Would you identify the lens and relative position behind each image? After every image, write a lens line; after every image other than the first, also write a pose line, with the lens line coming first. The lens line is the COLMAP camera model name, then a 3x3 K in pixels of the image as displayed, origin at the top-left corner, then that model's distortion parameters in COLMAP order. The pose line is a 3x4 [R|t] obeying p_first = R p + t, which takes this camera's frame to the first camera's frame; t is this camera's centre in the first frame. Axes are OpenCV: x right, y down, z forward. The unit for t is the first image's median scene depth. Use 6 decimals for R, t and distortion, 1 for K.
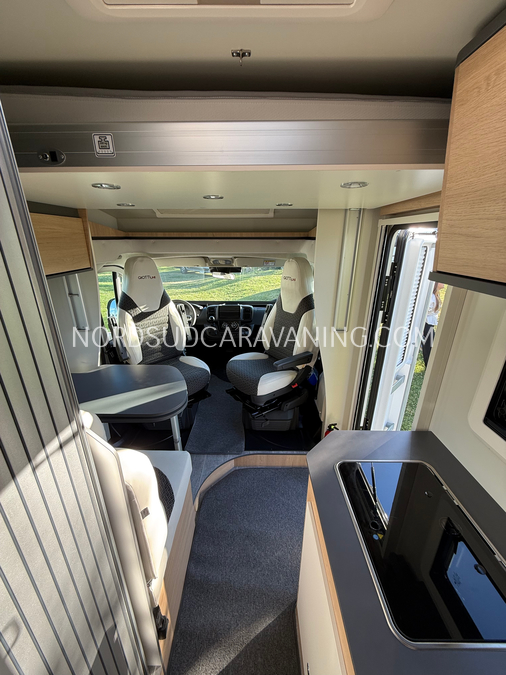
lens RADIAL K [[269.3, 0, 251.9], [0, 269.3, 337.0], [0, 0, 1]] dist [0.001572, -0.000656]
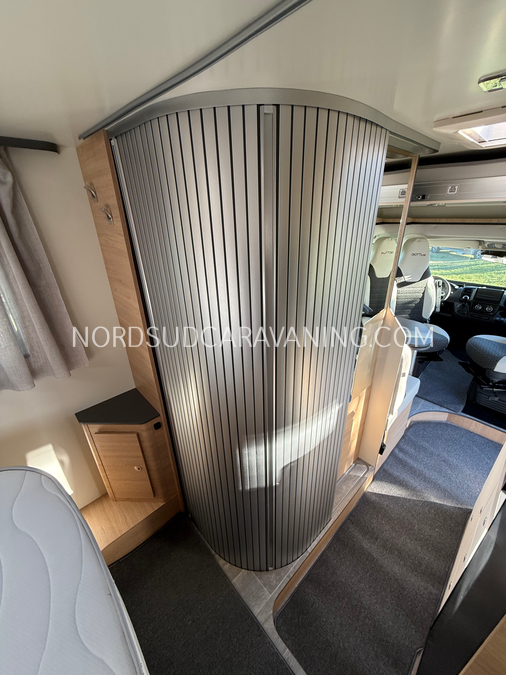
lens RADIAL K [[269.3, 0, 255.2], [0, 269.3, 336.3], [0, 0, 1]] dist [0.001572, -0.000656]
pose [[0.694279, 0.287916, -0.659607, 0.027574], [-0.231575, 0.957123, 0.174034, 0.109304], [0.681432, 0.031921, 0.731185, -0.460356]]
